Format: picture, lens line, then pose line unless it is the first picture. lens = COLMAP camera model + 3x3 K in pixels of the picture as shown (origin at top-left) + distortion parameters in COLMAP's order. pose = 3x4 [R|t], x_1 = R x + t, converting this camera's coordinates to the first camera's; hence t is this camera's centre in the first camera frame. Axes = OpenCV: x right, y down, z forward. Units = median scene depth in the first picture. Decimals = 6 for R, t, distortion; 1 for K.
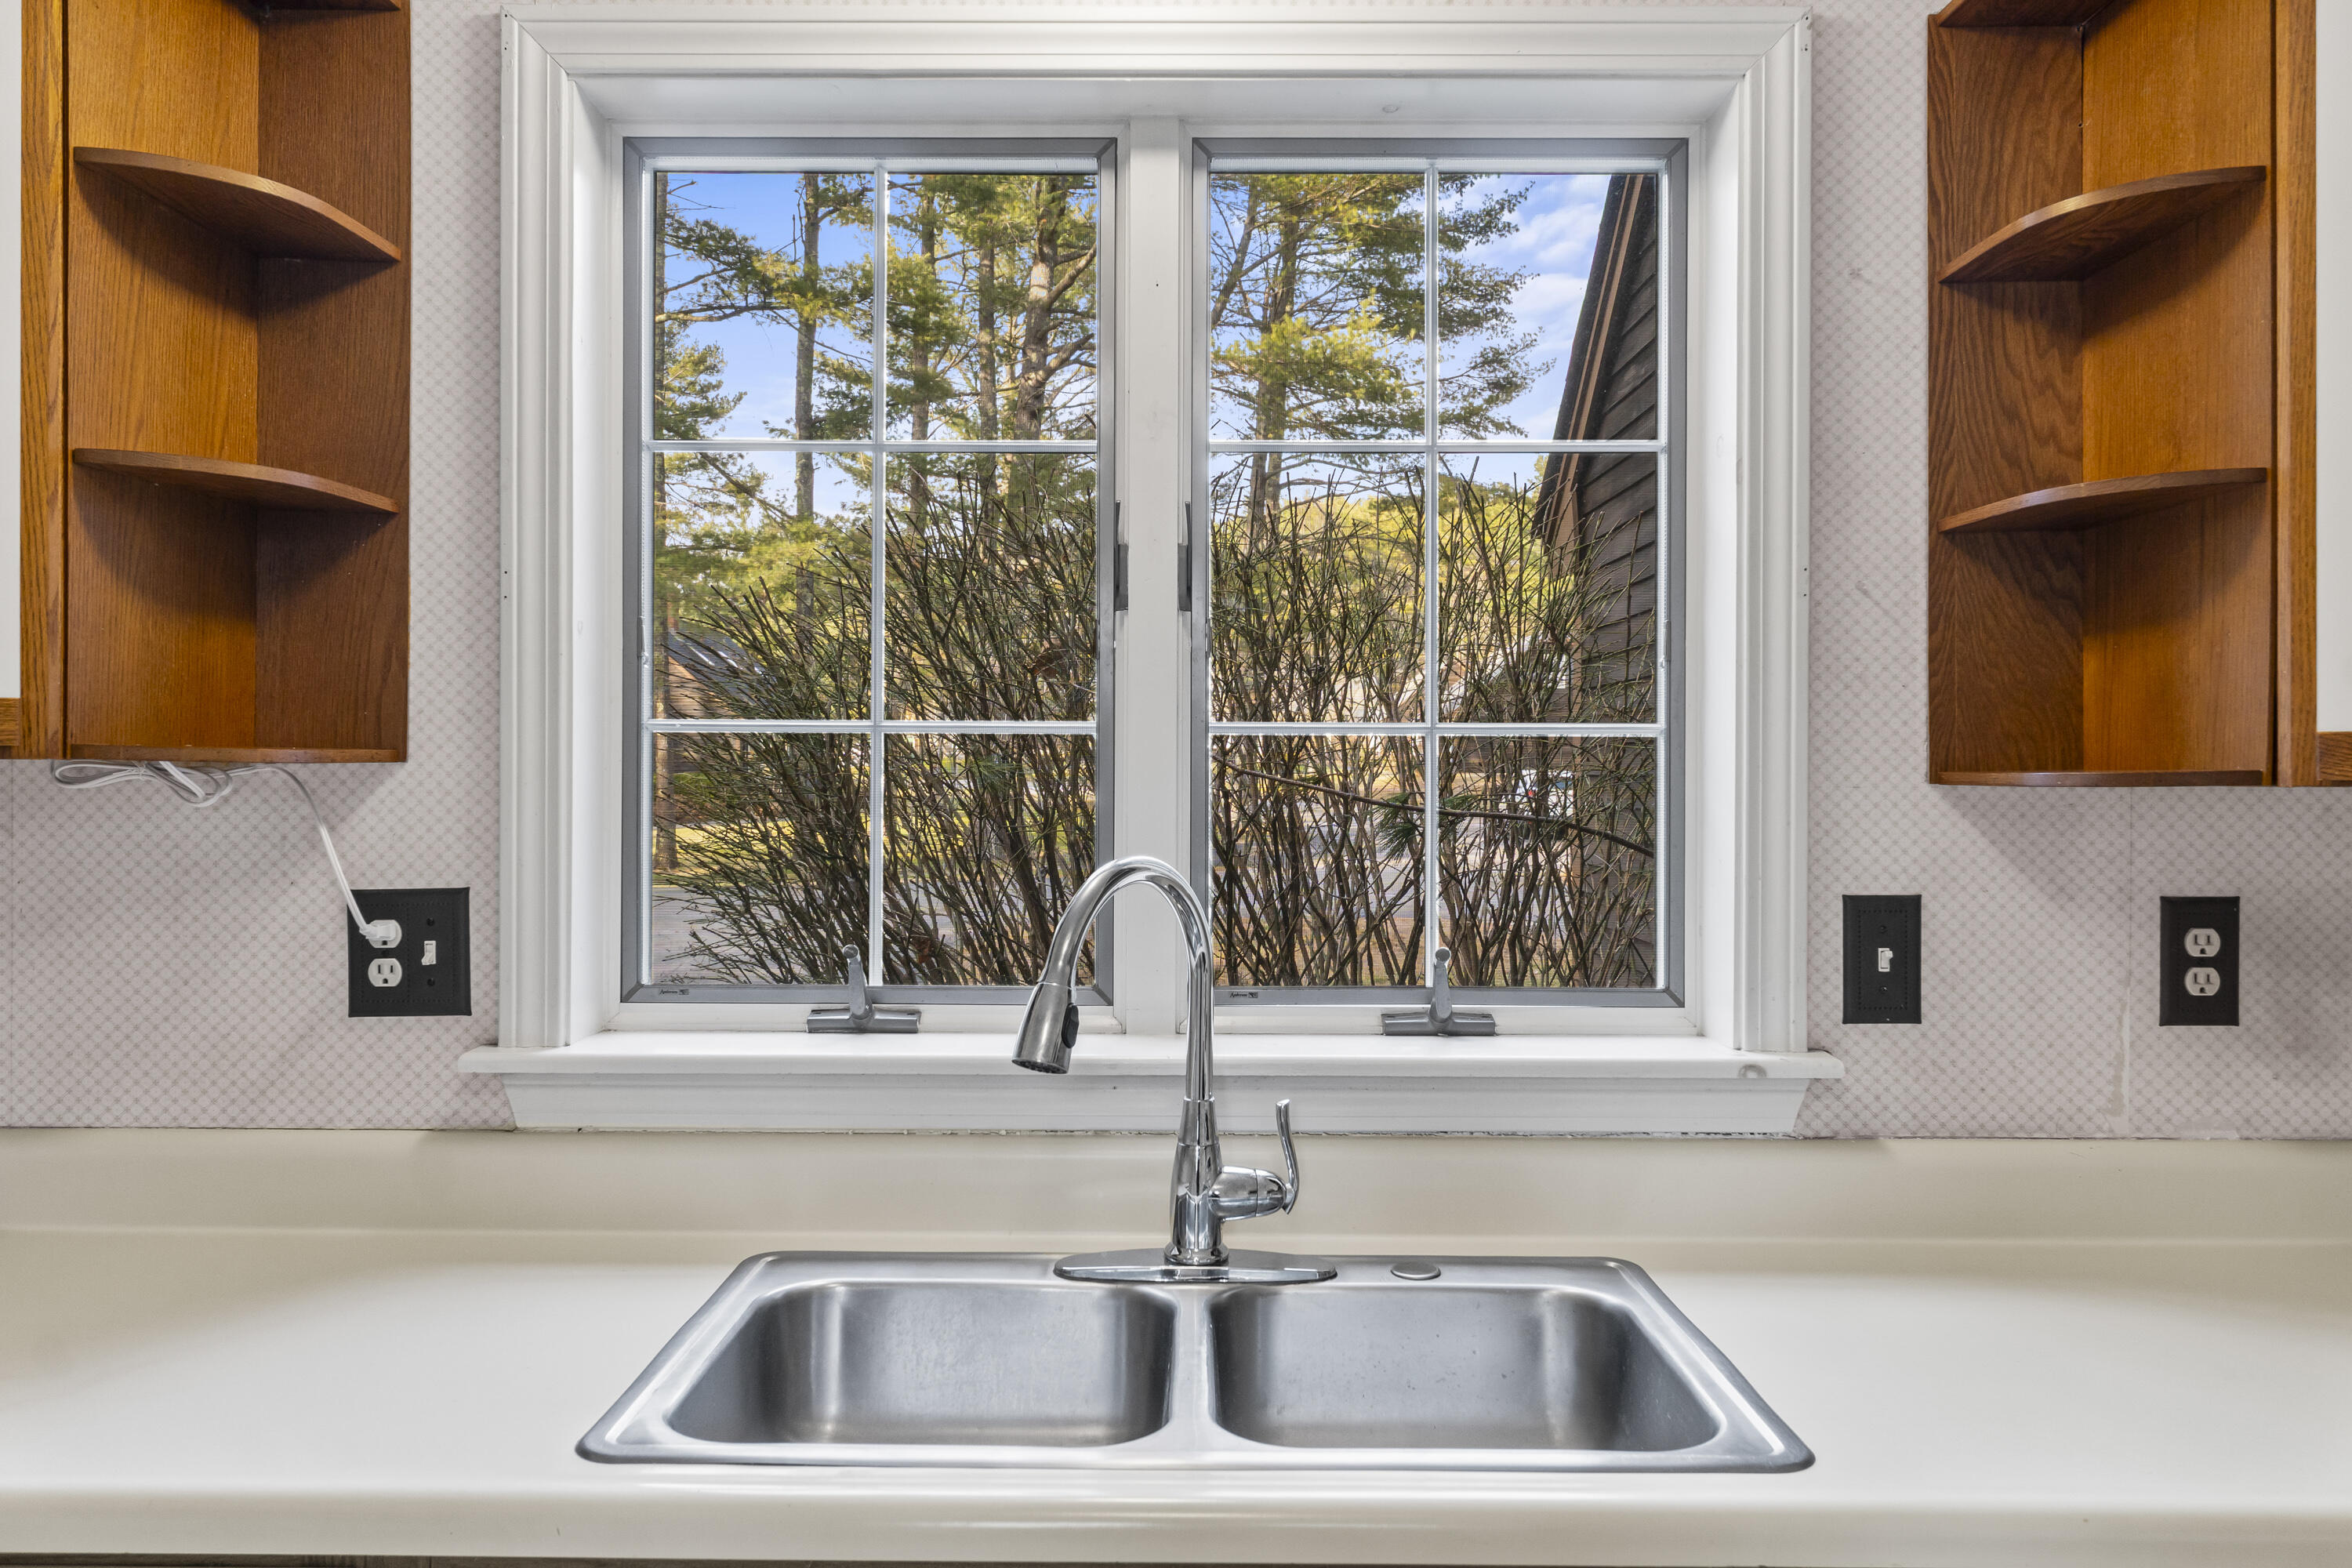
lens RADIAL K [[1747.1, 0, 1174.5], [0, 1747.1, 788.2], [0, 0, 1]] dist [-0.003354, -0.000293]
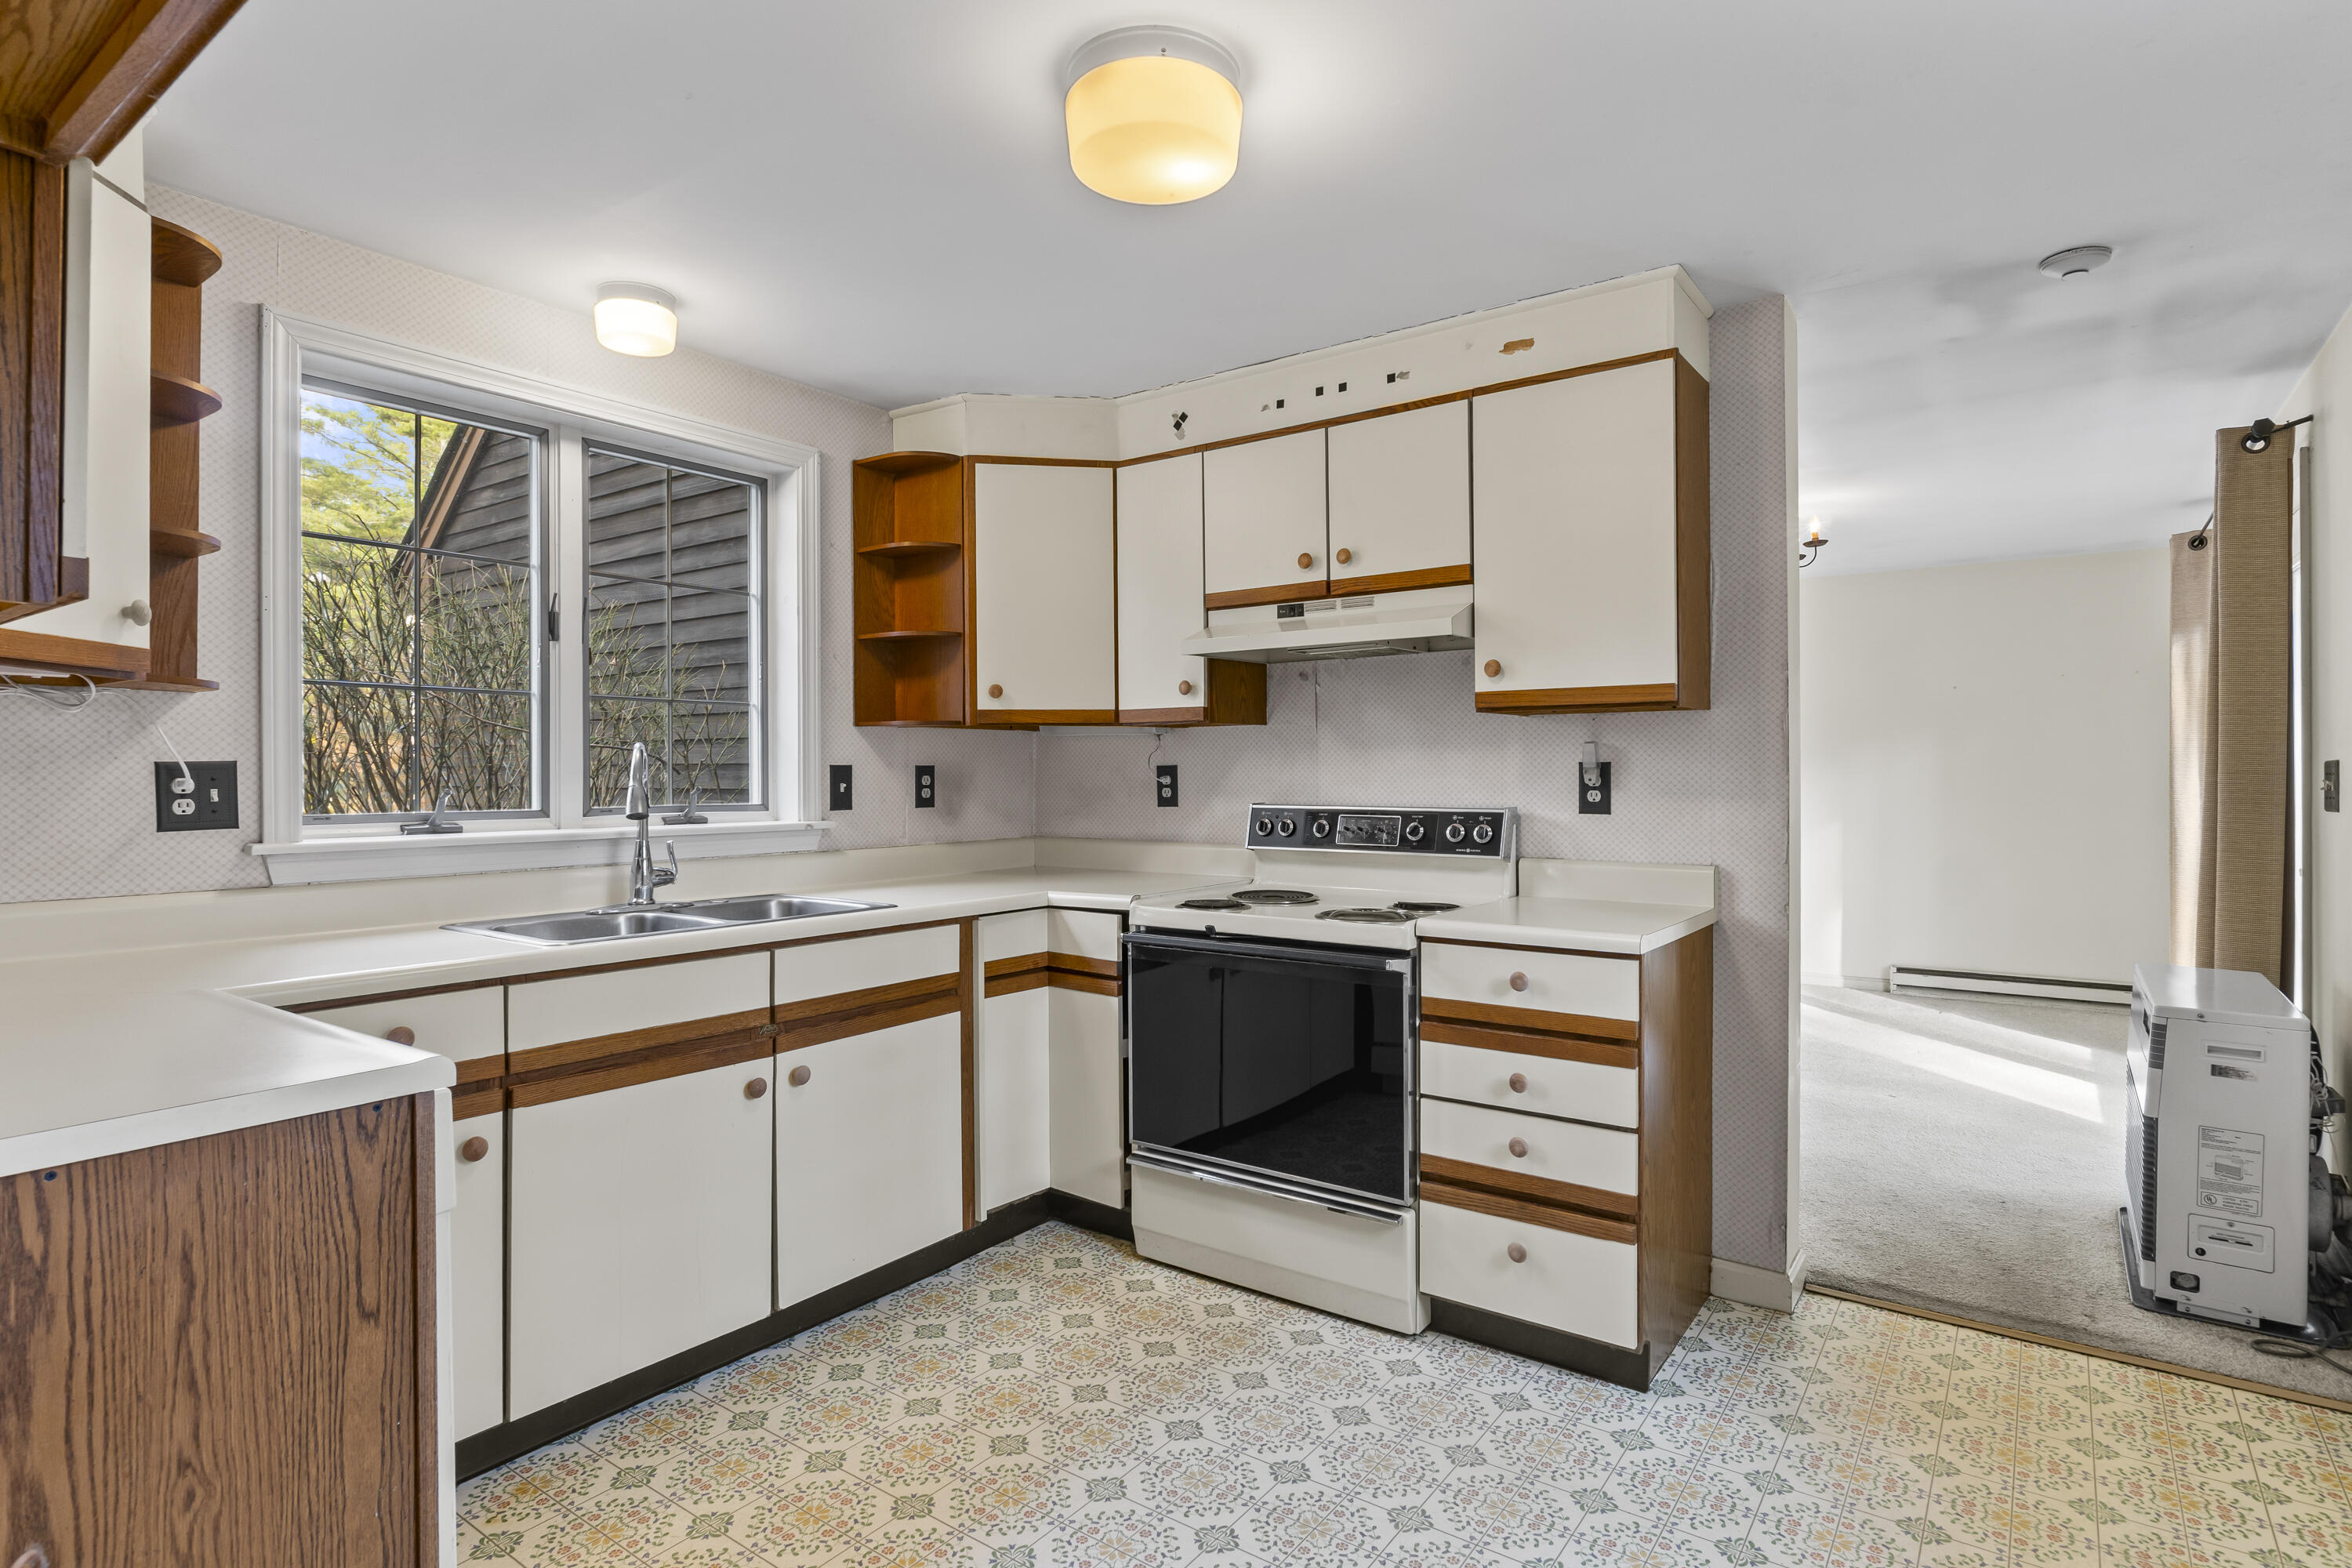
lens RADIAL K [[1213.5, 0, 1174.7], [0, 1213.5, 777.5], [0, 0, 1]] dist [0.001459, 0.000409]
pose [[0.582266, -0.007833, 0.812961, -0.884885], [0.004963, 0.999969, 0.006081, 0.072116], [-0.812983, 0.000494, 0.582287, -0.593984]]
